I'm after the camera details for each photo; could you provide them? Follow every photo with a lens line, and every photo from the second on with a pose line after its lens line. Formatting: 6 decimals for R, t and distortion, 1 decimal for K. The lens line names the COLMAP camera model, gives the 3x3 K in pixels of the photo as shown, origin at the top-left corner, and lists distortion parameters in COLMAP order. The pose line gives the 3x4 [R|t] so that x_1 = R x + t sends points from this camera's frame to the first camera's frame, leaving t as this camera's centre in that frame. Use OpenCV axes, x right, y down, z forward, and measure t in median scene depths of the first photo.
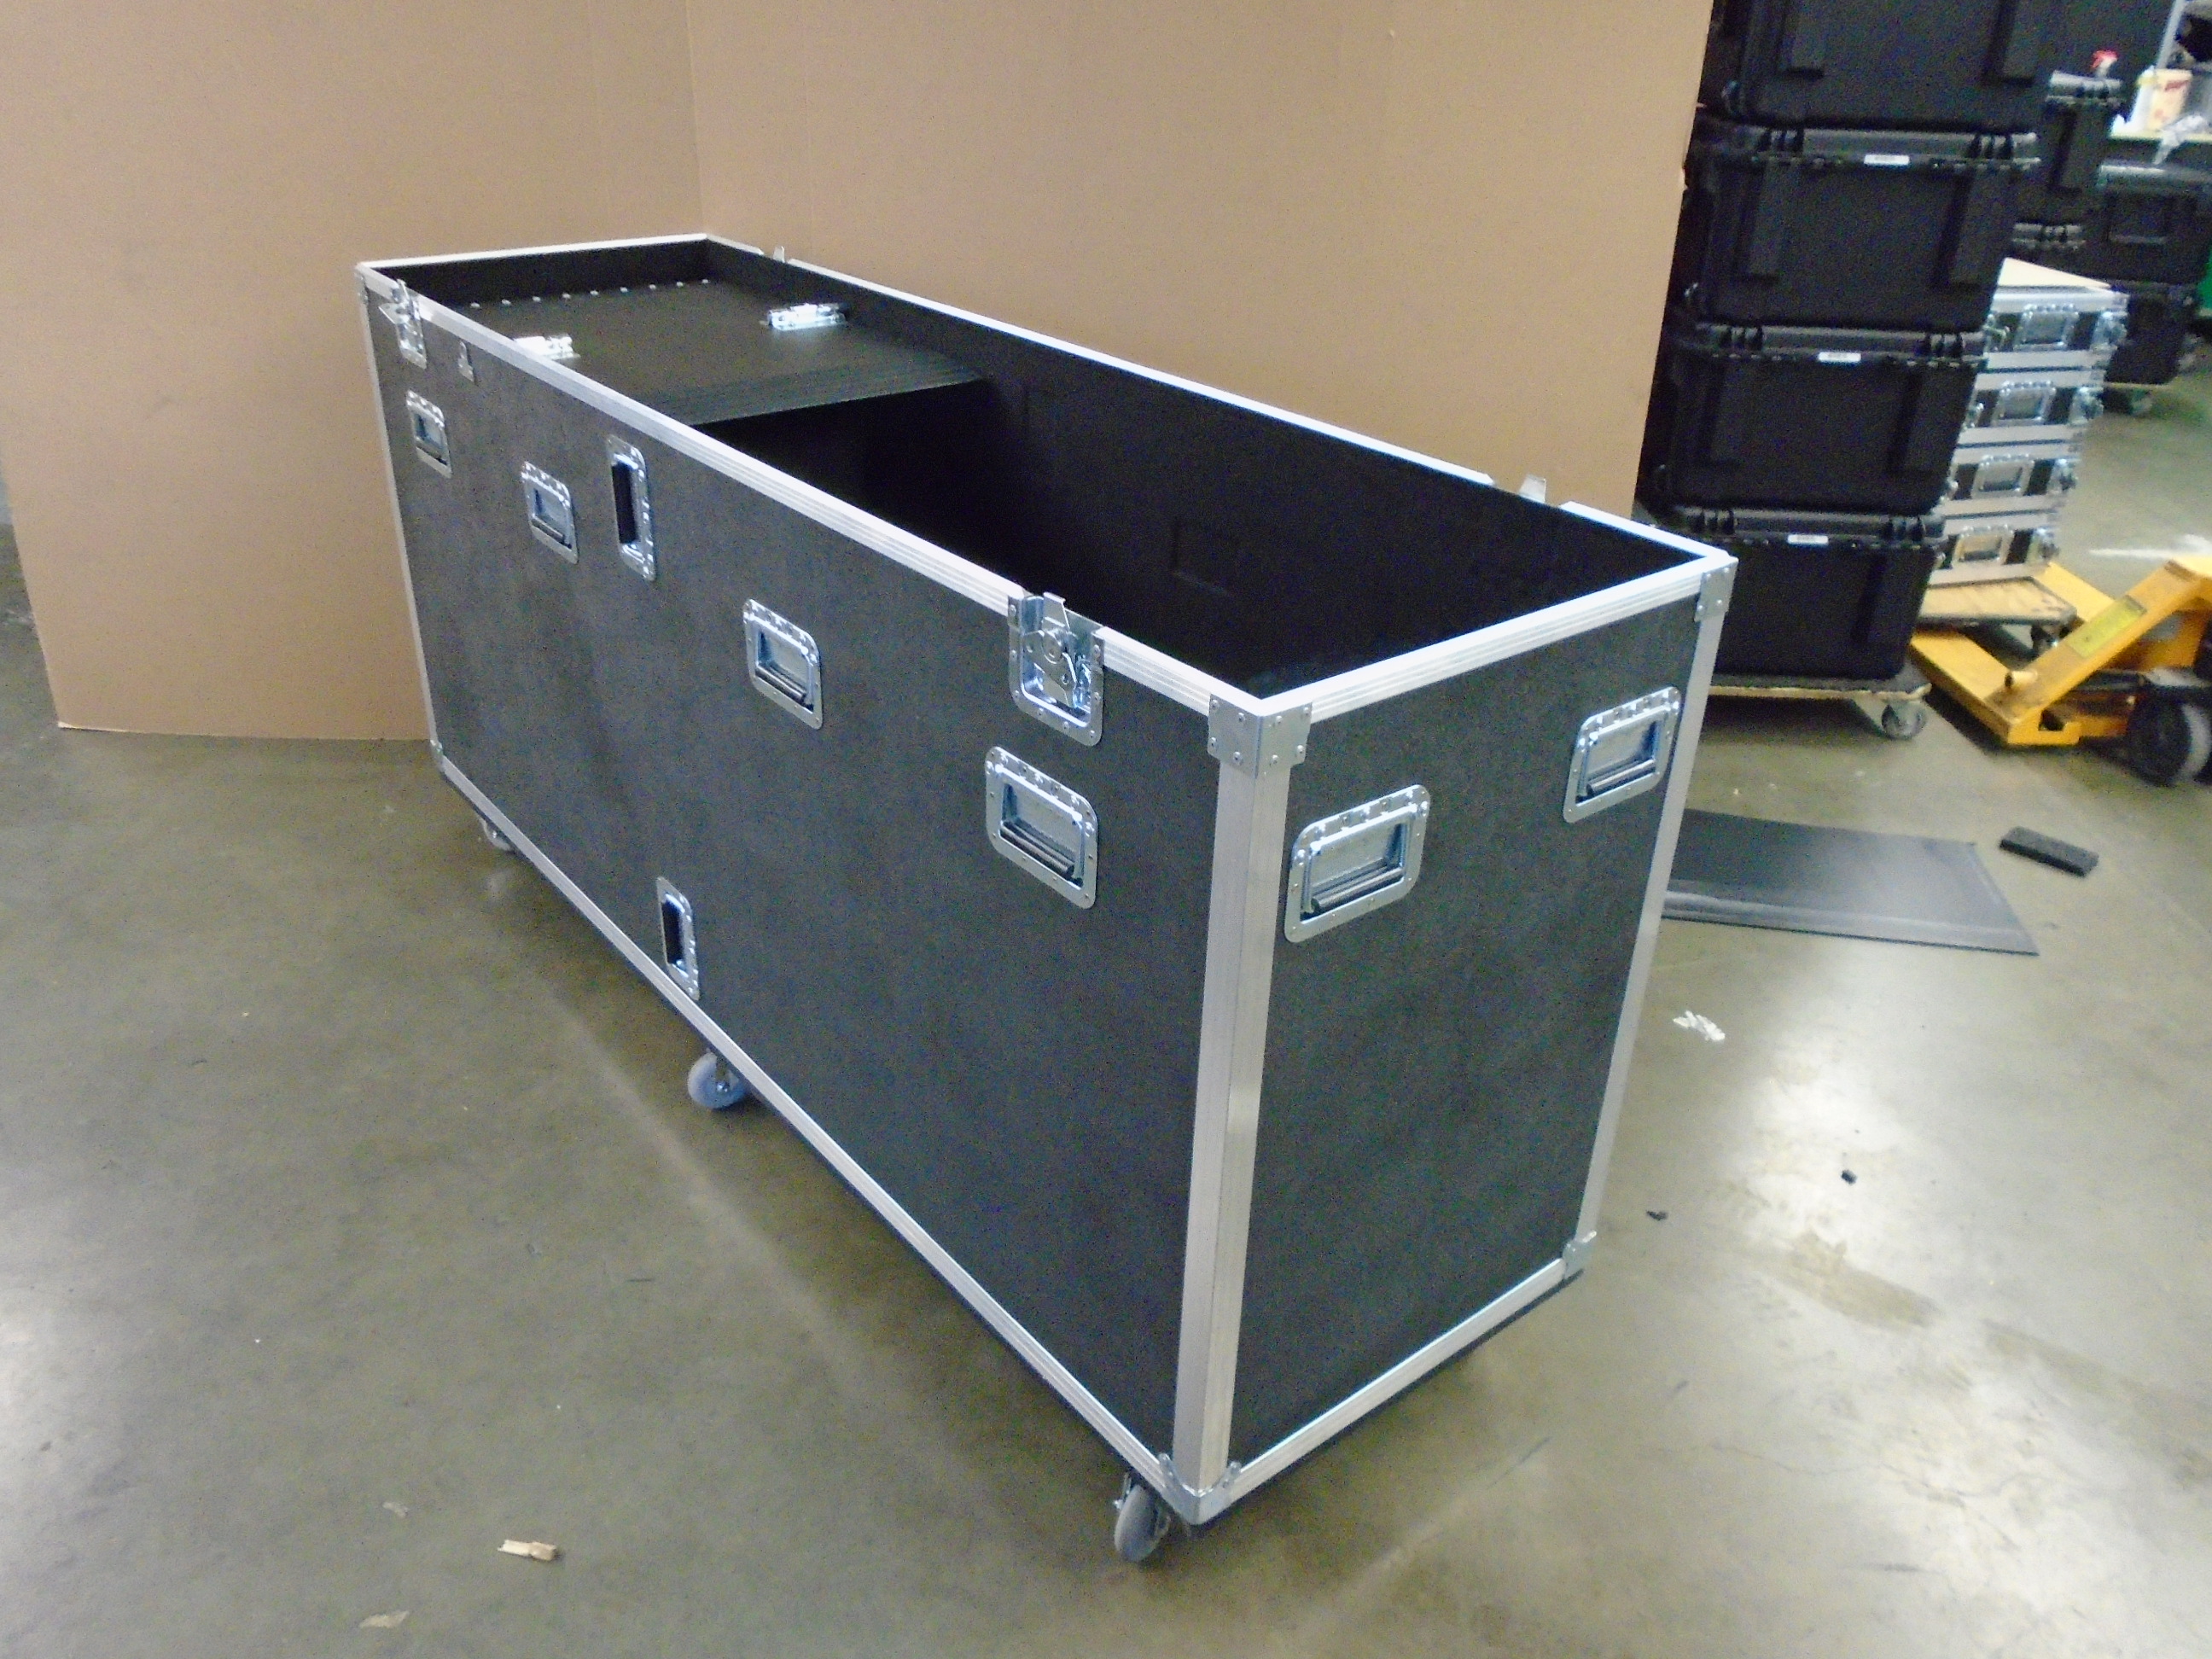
lens RADIAL K [[1645.5, 0, 1107.0], [0, 1645.5, 827.5], [0, 0, 1]] dist [-0.015317, 0.007285]
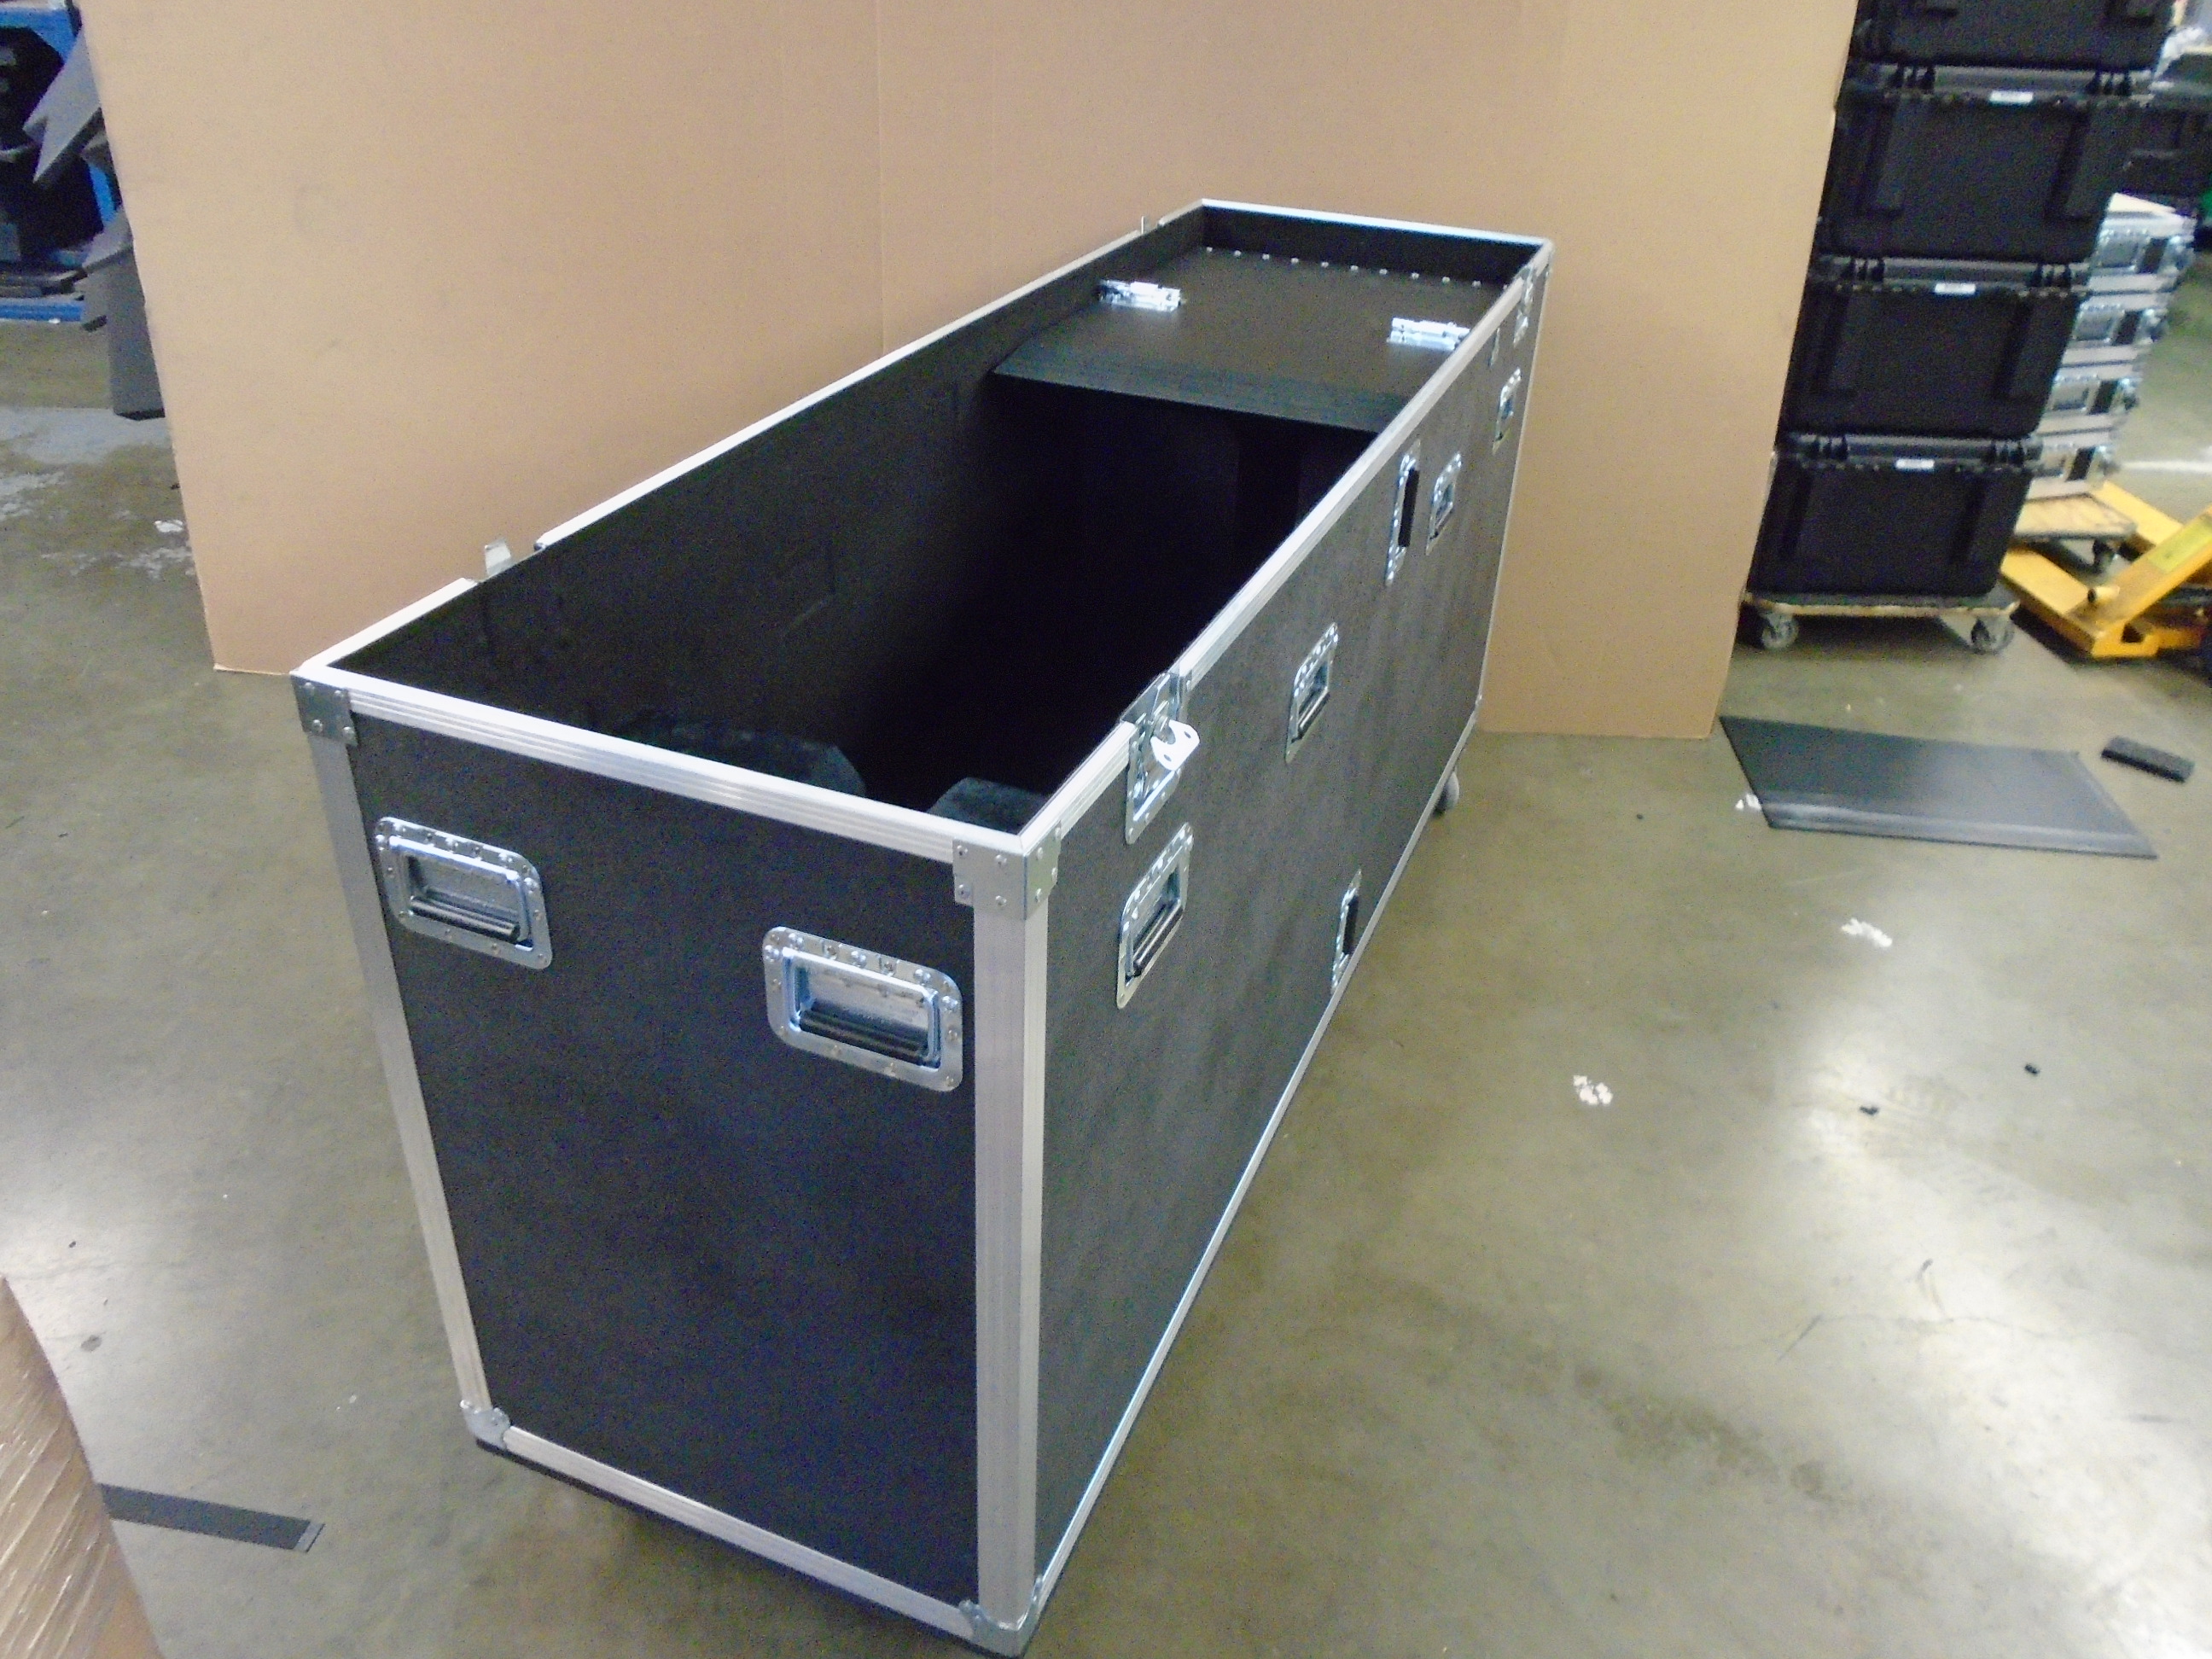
lens RADIAL K [[1645.5, 0, 1126.2], [0, 1645.5, 818.0], [0, 0, 1]] dist [-0.015317, 0.007285]
pose [[0.998794, -0.020844, 0.044450, -0.132137], [0.018640, 0.998603, 0.049433, -0.012212], [-0.045418, -0.048545, 0.997788, -0.029895]]
